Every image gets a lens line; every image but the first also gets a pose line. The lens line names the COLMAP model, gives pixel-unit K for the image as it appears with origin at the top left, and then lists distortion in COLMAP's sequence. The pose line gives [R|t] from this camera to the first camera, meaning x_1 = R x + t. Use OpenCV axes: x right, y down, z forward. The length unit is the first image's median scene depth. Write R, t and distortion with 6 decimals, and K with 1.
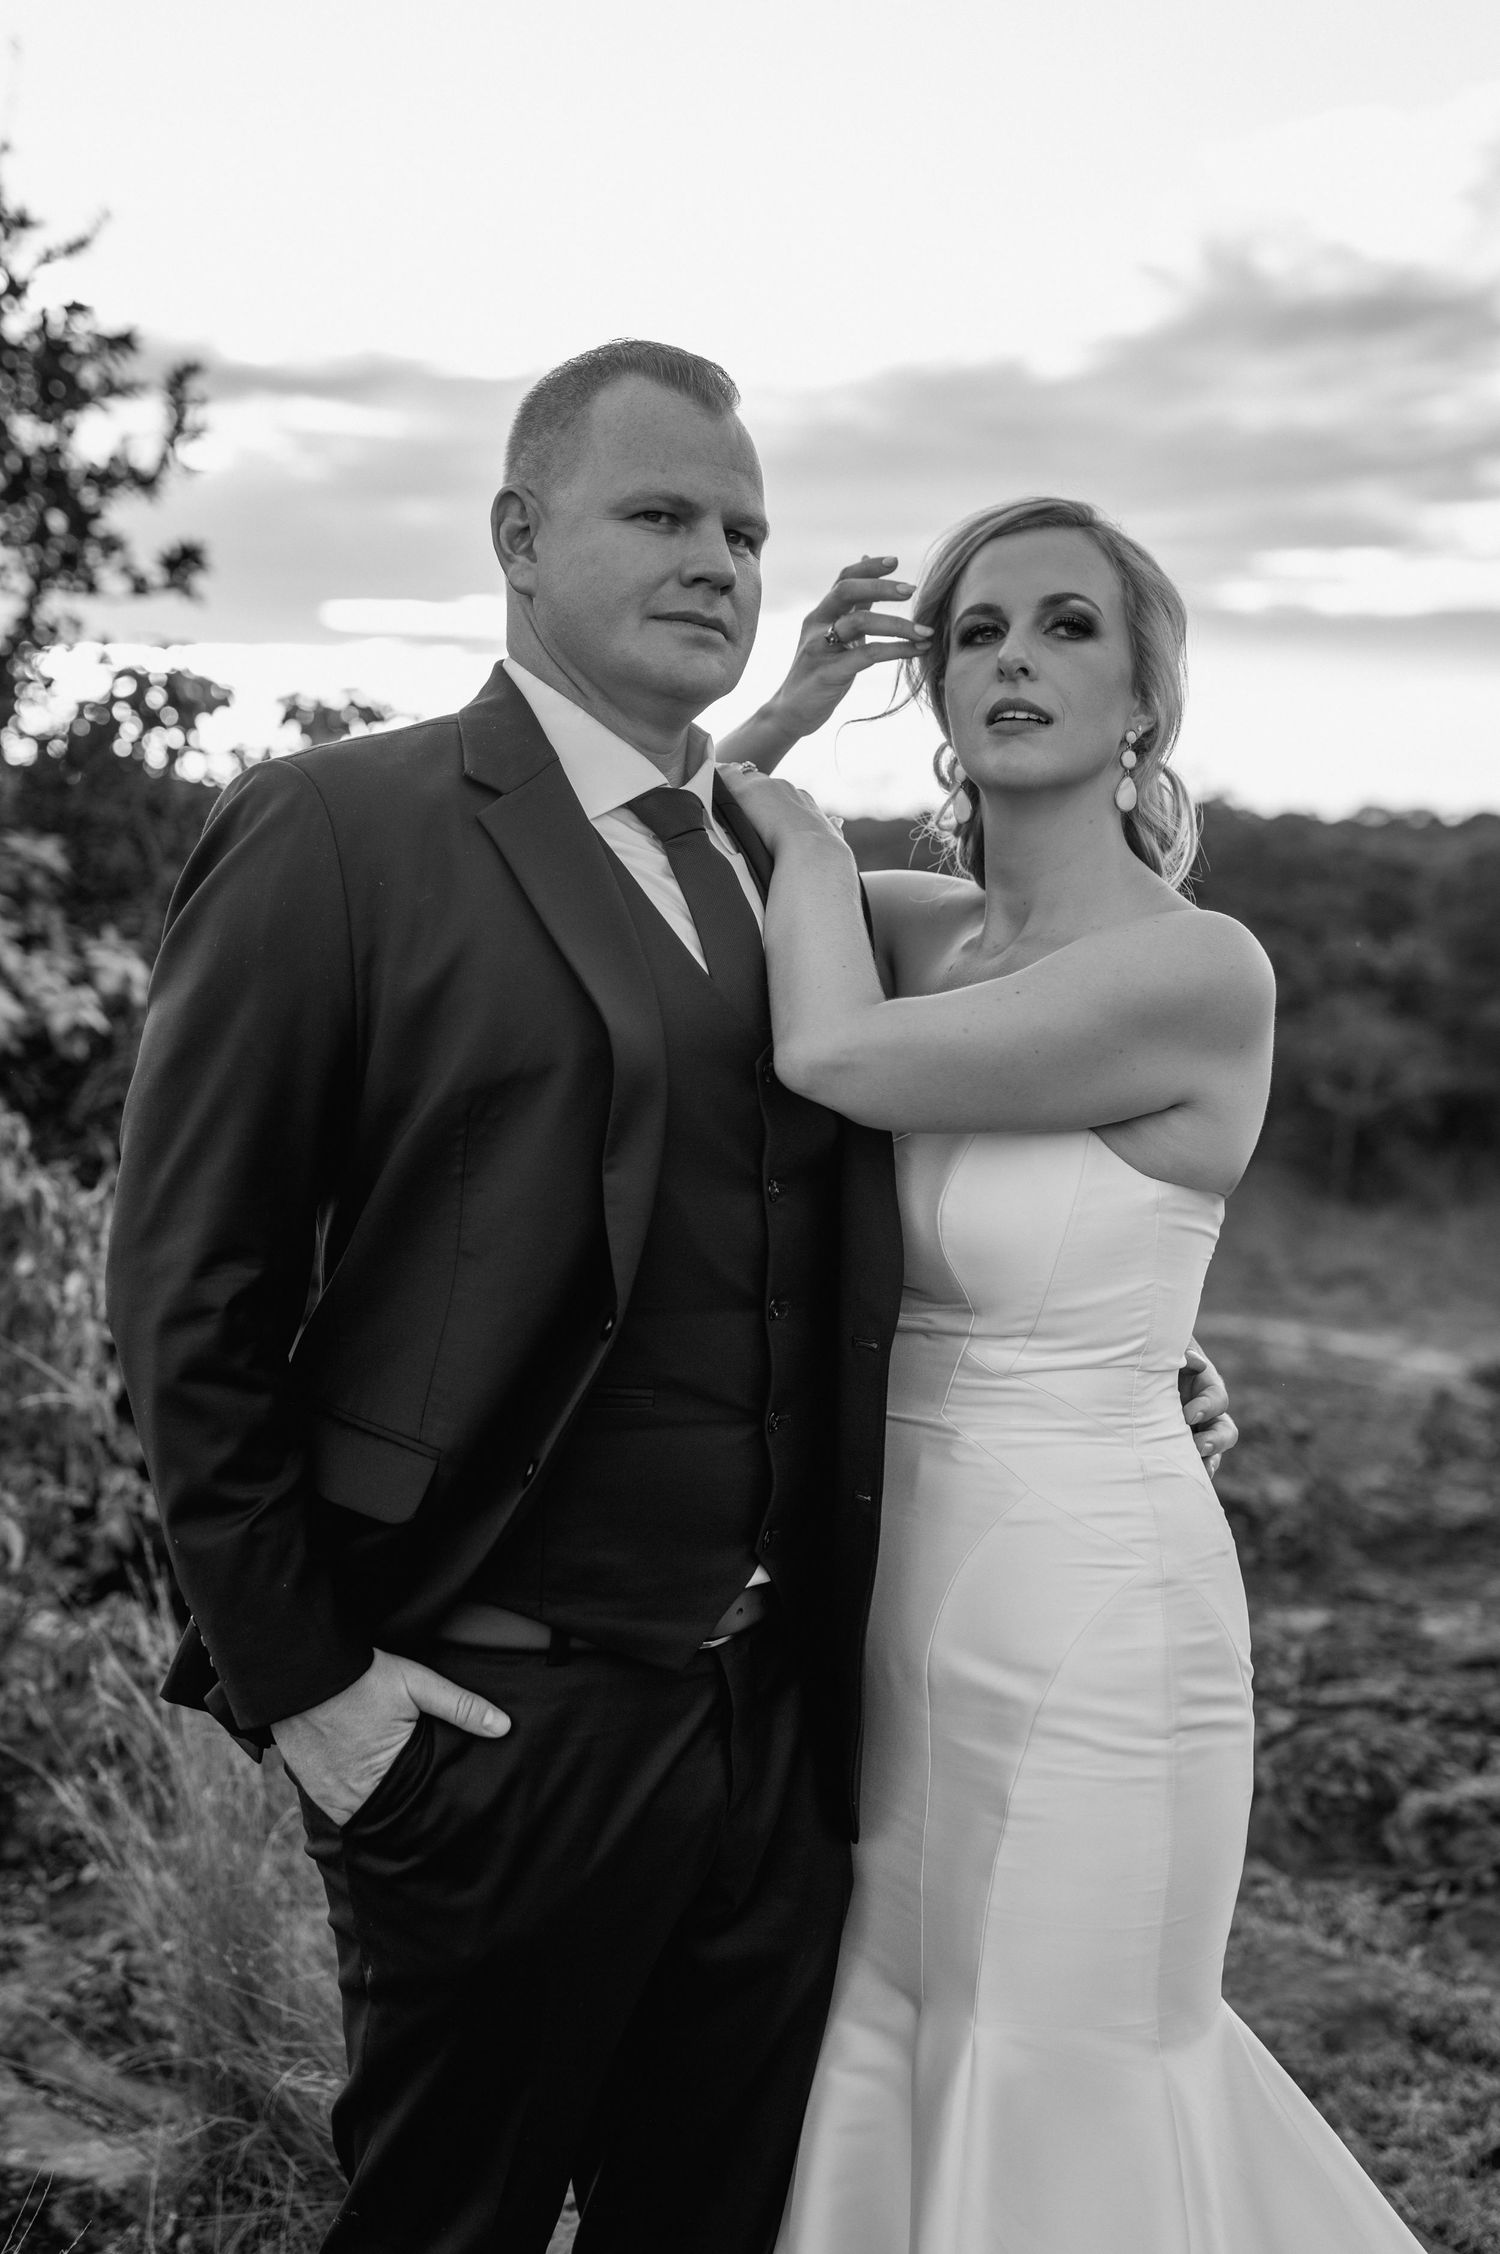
lens RADIAL K [[3248.8, 0, 750.0], [0, 3248.8, 1127.0], [0, 0, 1]] dist [-0.016926, -0.017688]
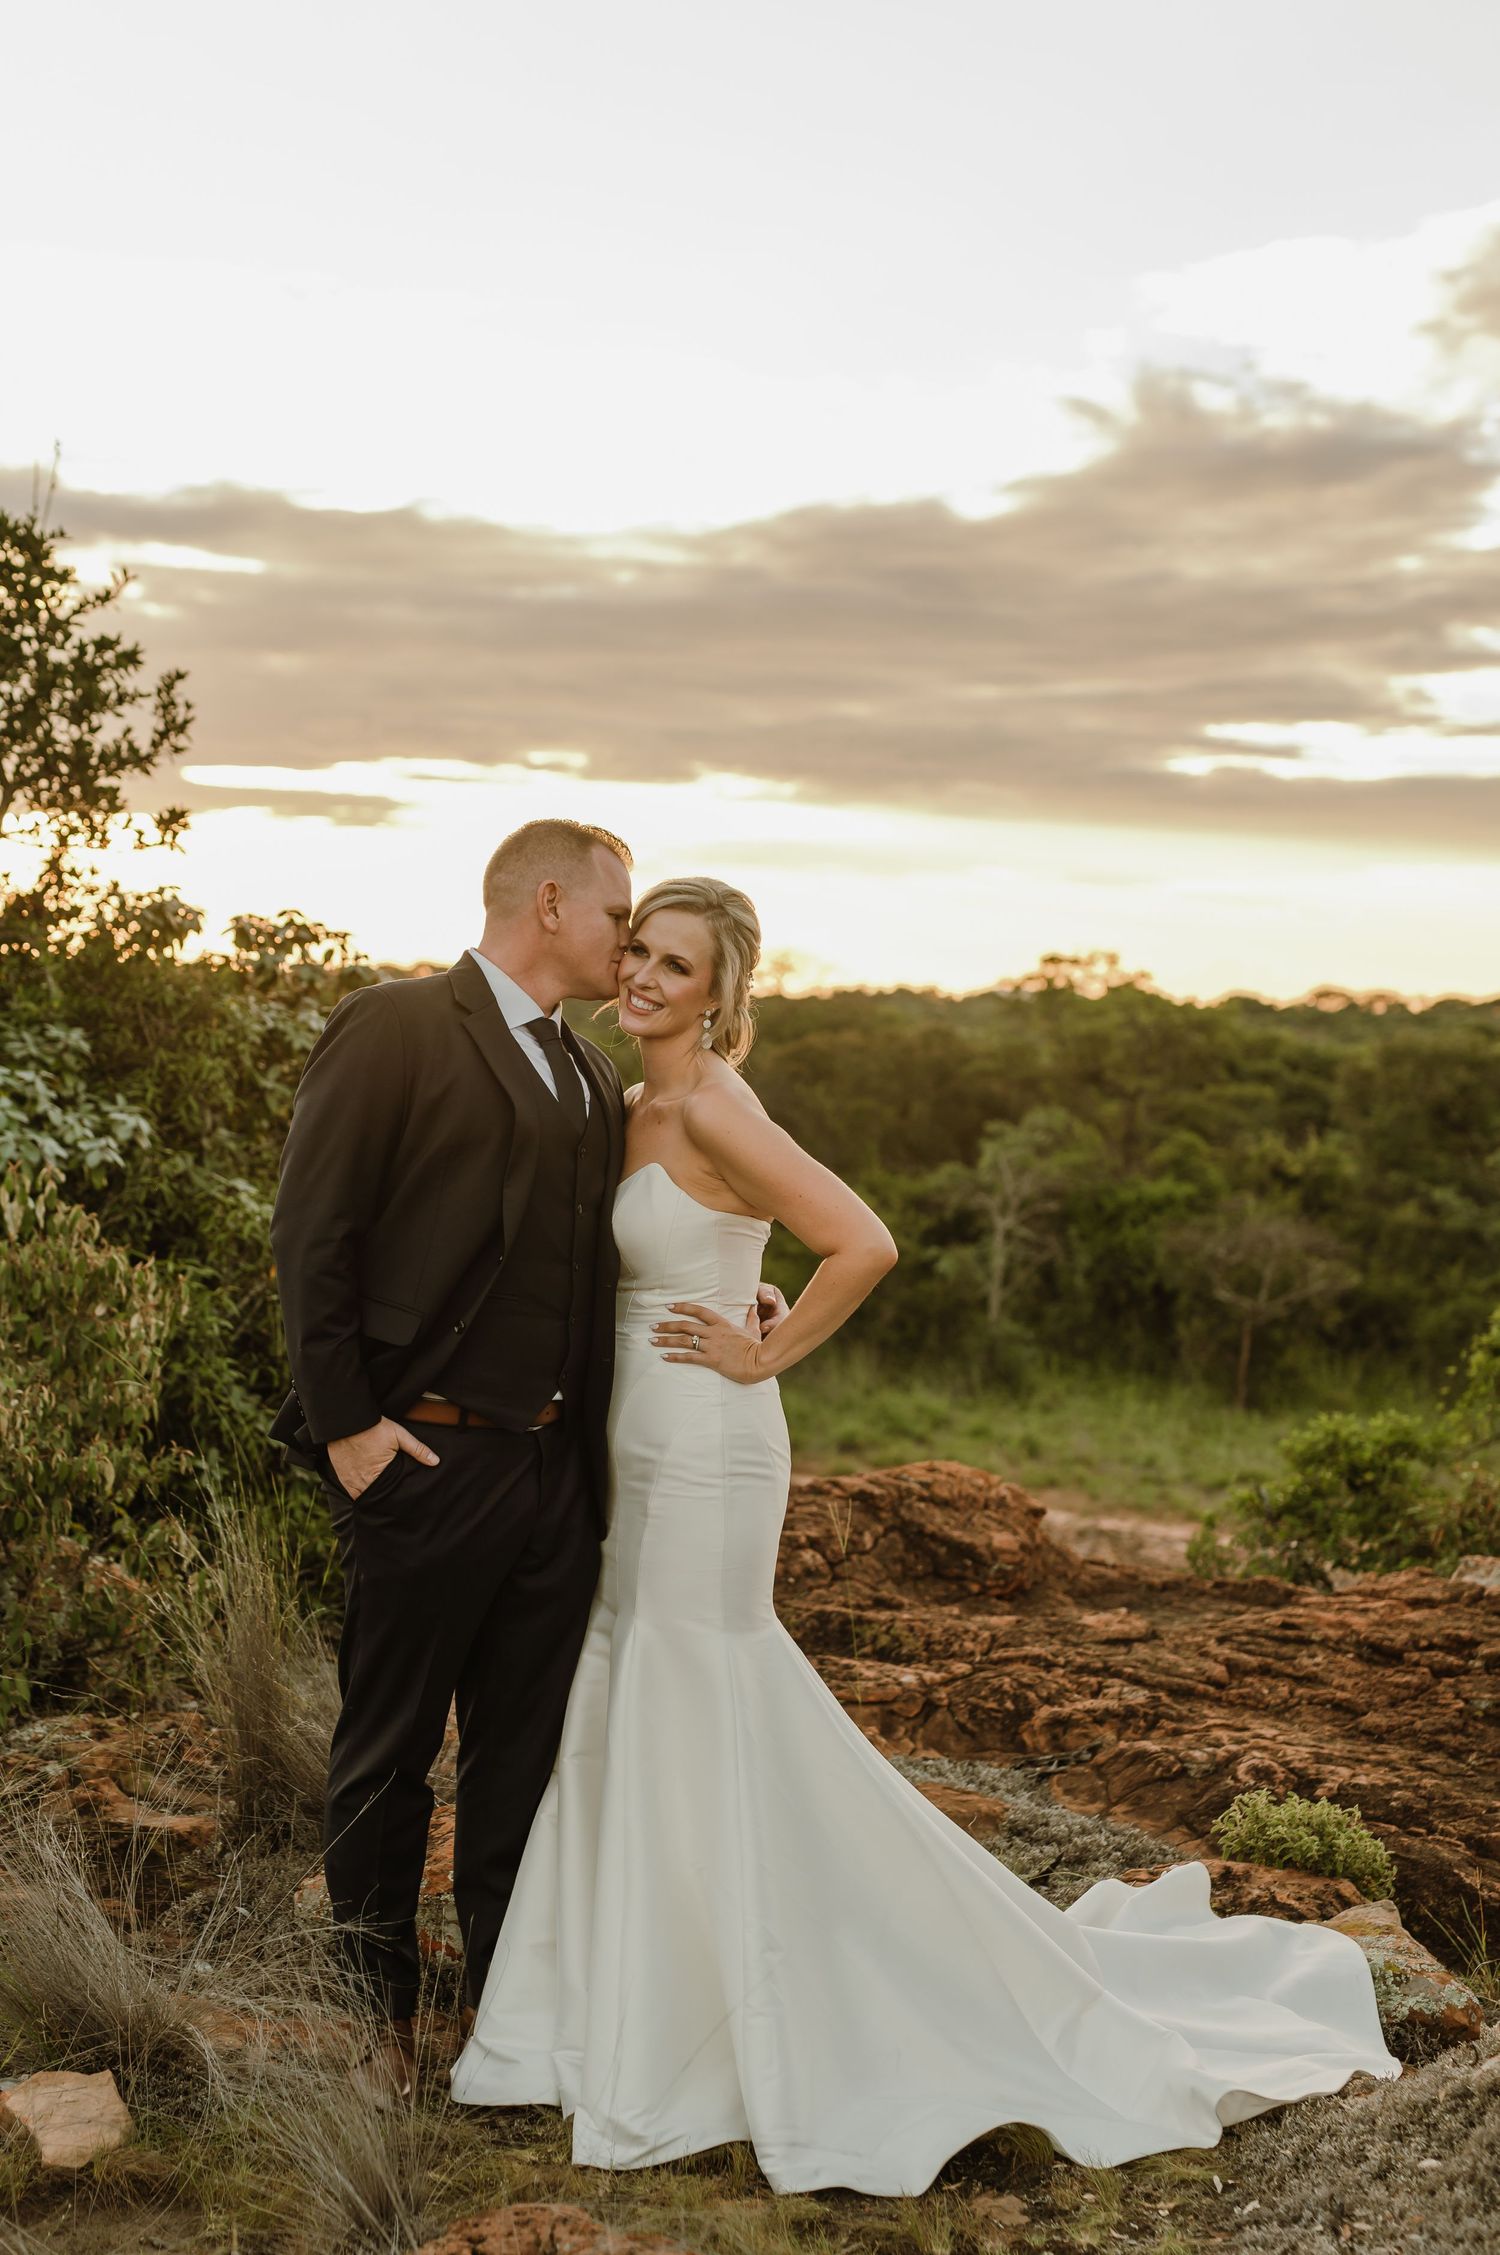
lens RADIAL K [[3742.0, 0, 750.0], [0, 3742.0, 1127.5], [0, 0, 1]] dist [0.042814, 0.049396]
pose [[0.999546, 0.010709, 0.028148, 0.022769], [-0.008999, 0.998147, -0.060175, 0.044578], [-0.028740, 0.059894, 0.997791, -0.571281]]
